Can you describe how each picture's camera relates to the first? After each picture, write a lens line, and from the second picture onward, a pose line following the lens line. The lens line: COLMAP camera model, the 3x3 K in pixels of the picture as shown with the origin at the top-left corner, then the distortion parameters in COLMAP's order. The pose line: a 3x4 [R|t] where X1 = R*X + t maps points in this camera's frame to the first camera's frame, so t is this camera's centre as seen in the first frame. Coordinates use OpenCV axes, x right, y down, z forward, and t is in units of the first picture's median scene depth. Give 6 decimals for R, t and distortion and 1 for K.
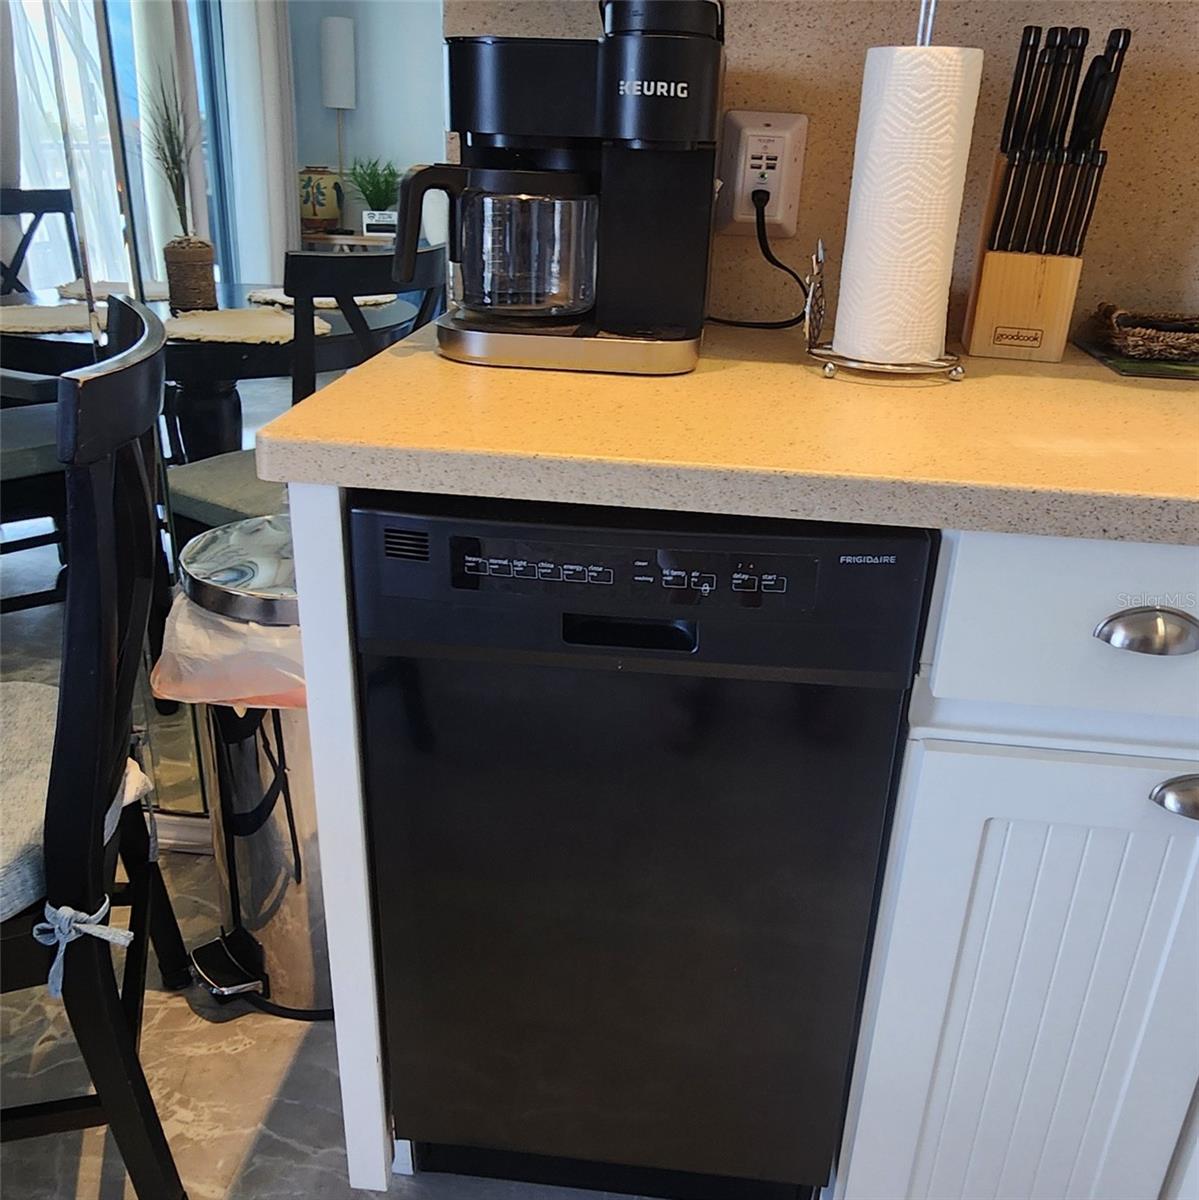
lens RADIAL K [[1056.9, 0, 598.9], [0, 1056.9, 588.1], [0, 0, 1]] dist [0.002980, -0.001497]
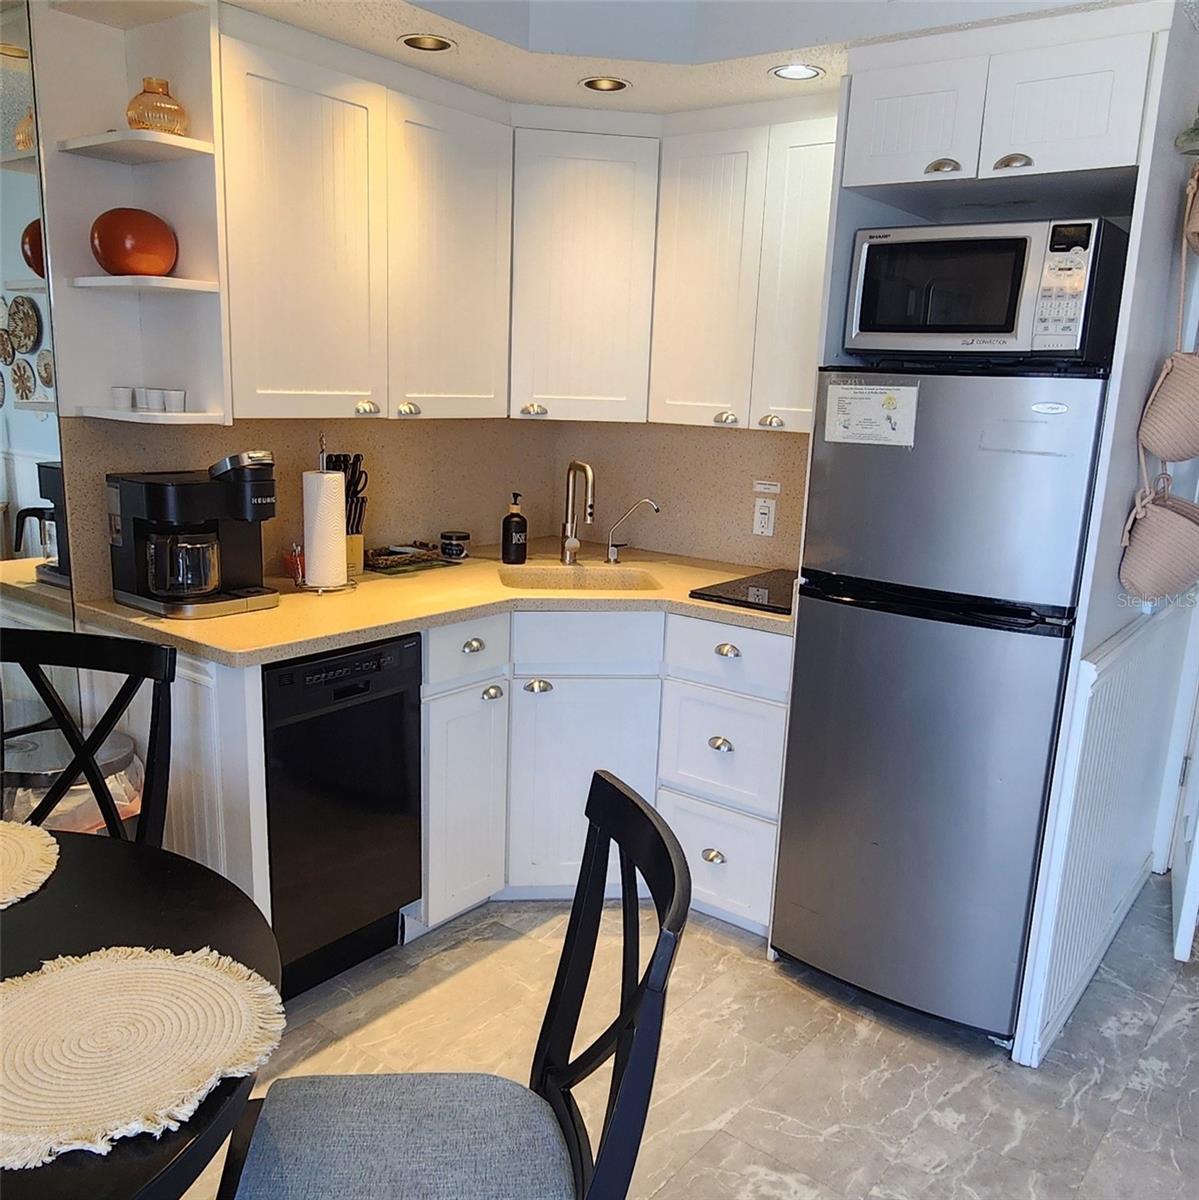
lens RADIAL K [[1056.9, 0, 606.8], [0, 1056.9, 609.4], [0, 0, 1]] dist [0.002980, -0.001497]
pose [[0.531394, -0.196222, 0.824086, -1.635276], [0.328778, 0.944320, 0.012845, 0.019889], [-0.780721, 0.264115, 0.566319, -1.012862]]
